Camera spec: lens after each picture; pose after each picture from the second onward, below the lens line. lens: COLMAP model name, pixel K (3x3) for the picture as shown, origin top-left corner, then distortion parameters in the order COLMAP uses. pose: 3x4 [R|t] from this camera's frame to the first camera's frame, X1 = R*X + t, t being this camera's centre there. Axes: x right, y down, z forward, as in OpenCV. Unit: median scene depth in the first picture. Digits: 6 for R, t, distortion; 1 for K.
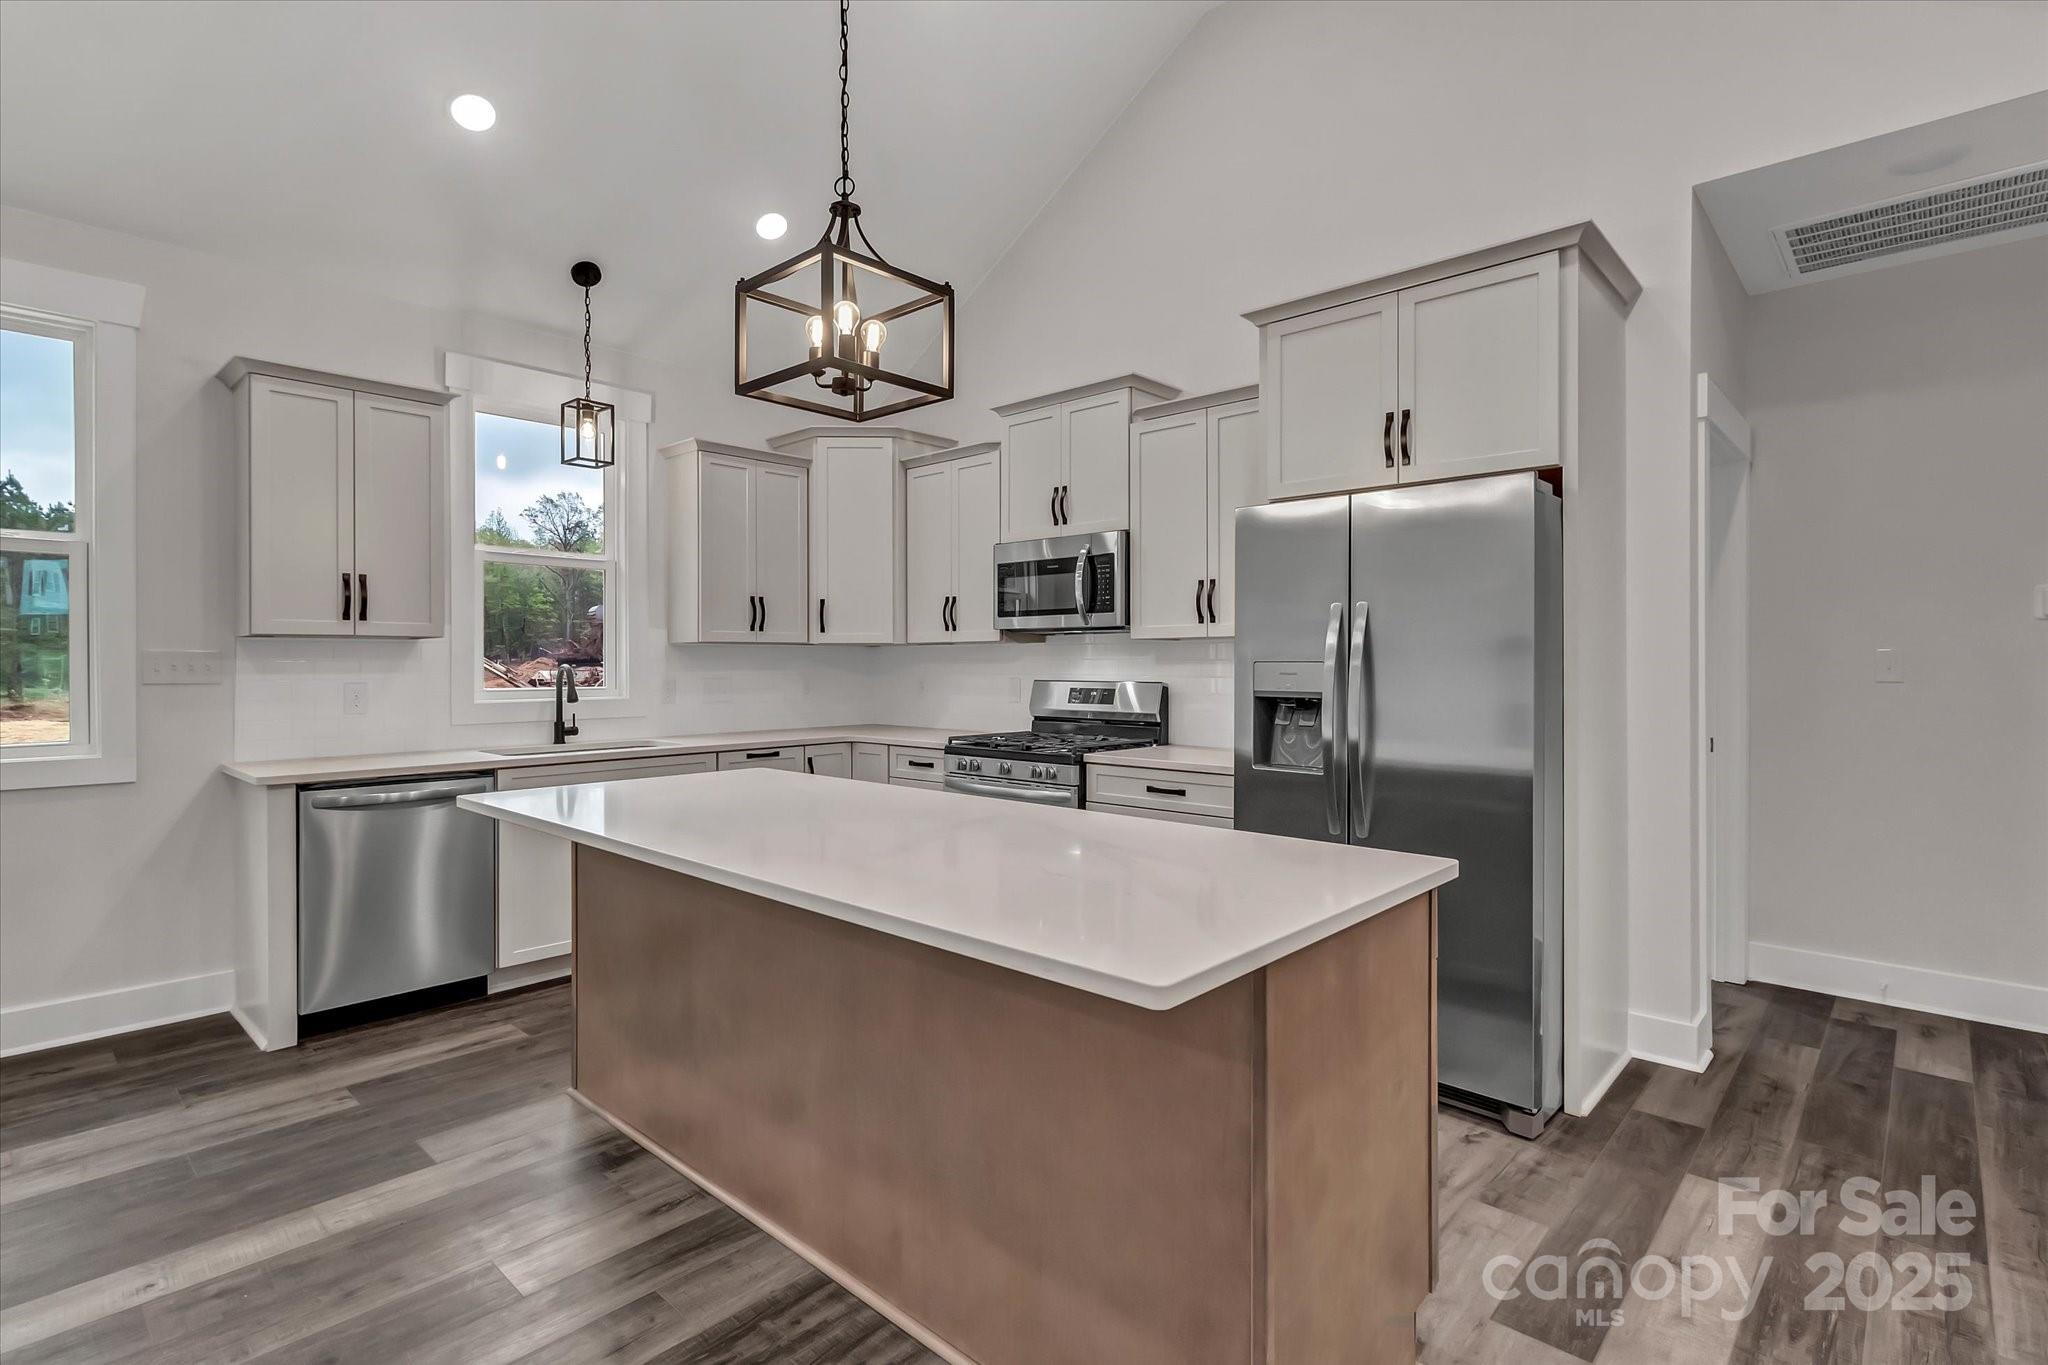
lens RADIAL K [[994.7, 0, 1032.9], [0, 994.7, 671.8], [0, 0, 1]] dist [0.002418, 0.002141]
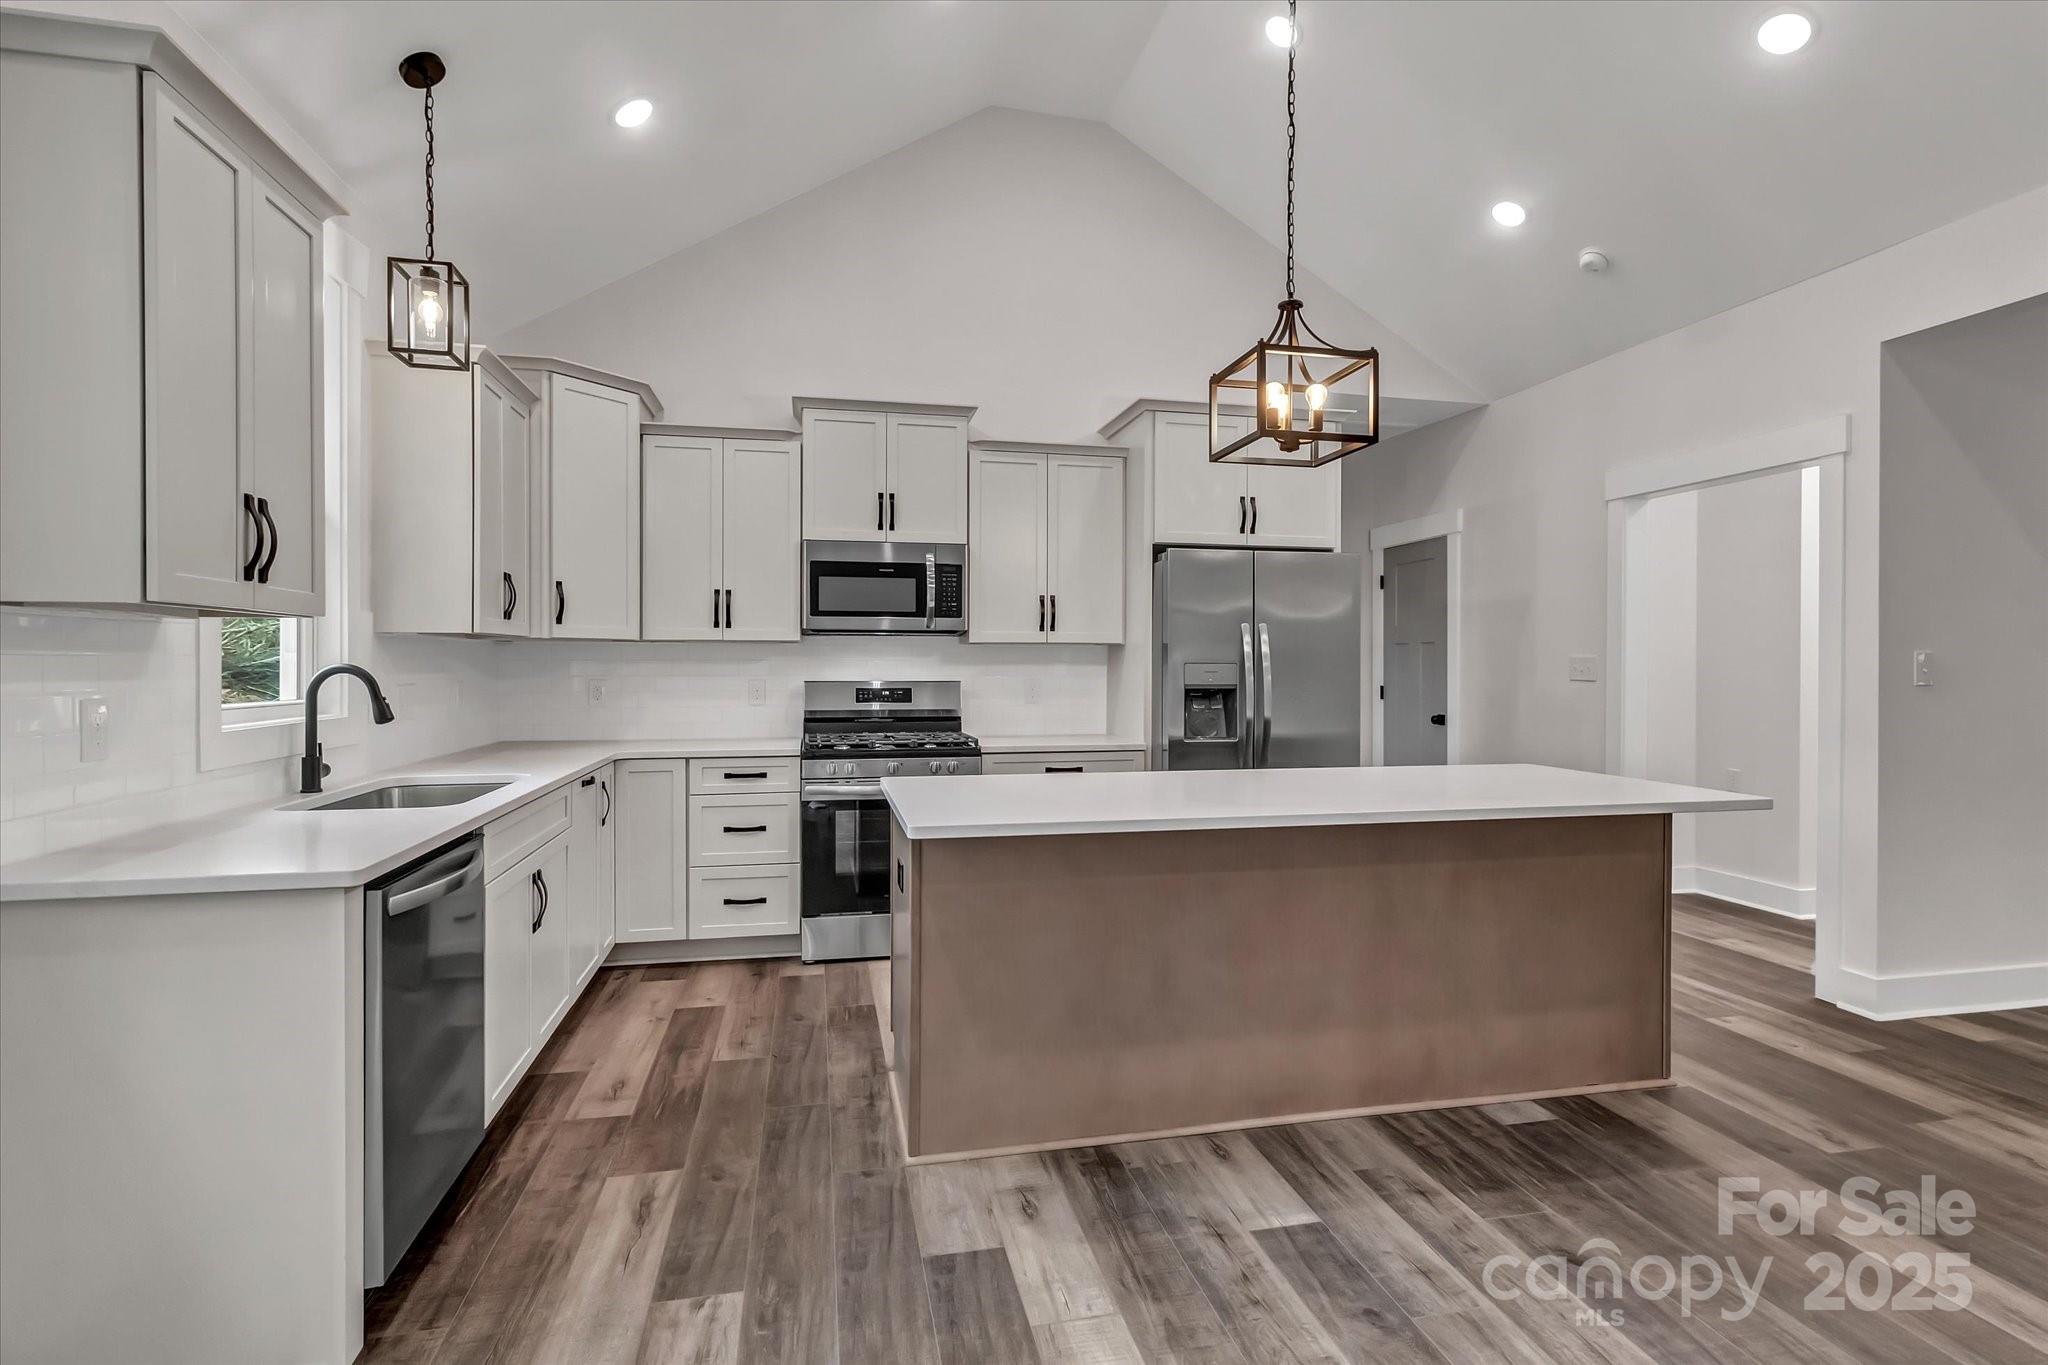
lens RADIAL K [[994.7, 0, 1037.9], [0, 994.7, 681.8], [0, 0, 1]] dist [0.002418, 0.002141]
pose [[0.565426, -0.008588, 0.824754, -1.062646], [0.003184, 0.999961, 0.008230, 0.002565], [-0.824793, -0.002027, 0.565432, 0.411464]]
